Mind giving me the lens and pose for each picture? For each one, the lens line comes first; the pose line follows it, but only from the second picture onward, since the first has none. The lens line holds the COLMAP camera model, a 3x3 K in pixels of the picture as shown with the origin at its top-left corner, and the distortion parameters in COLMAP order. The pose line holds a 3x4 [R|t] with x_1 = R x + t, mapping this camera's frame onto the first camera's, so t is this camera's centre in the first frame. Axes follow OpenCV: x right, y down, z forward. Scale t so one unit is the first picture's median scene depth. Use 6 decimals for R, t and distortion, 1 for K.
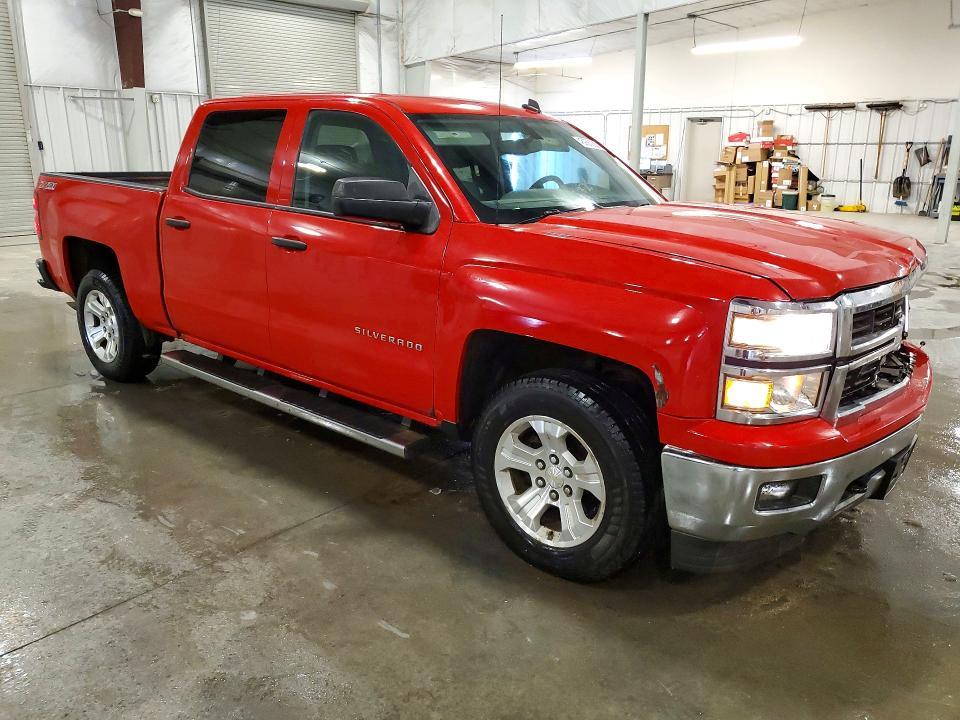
lens RADIAL K [[764.8, 0, 480.0], [0, 764.8, 360.0], [0, 0, 1]] dist [0.013949, 0.000720]
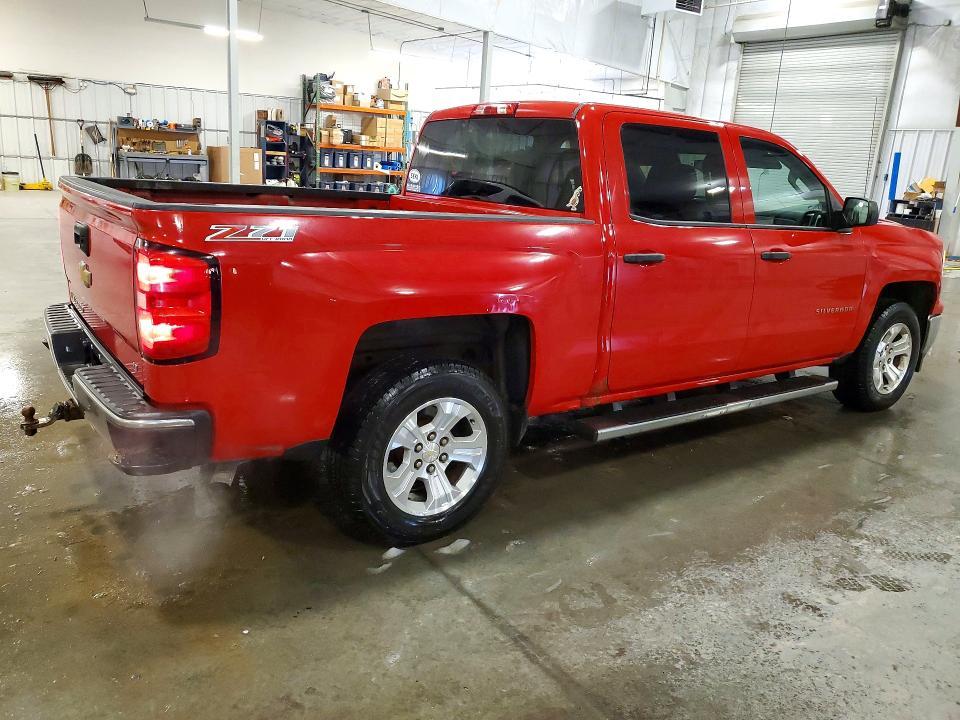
lens RADIAL K [[763.3, 0, 480.0], [0, 763.3, 360.0], [0, 0, 1]] dist [-0.003920, -0.003042]
pose [[0.213097, -0.244141, 0.946036, -0.429235], [0.200011, 0.958671, 0.202349, -0.092895], [-0.956340, 0.146097, 0.253120, 0.345765]]
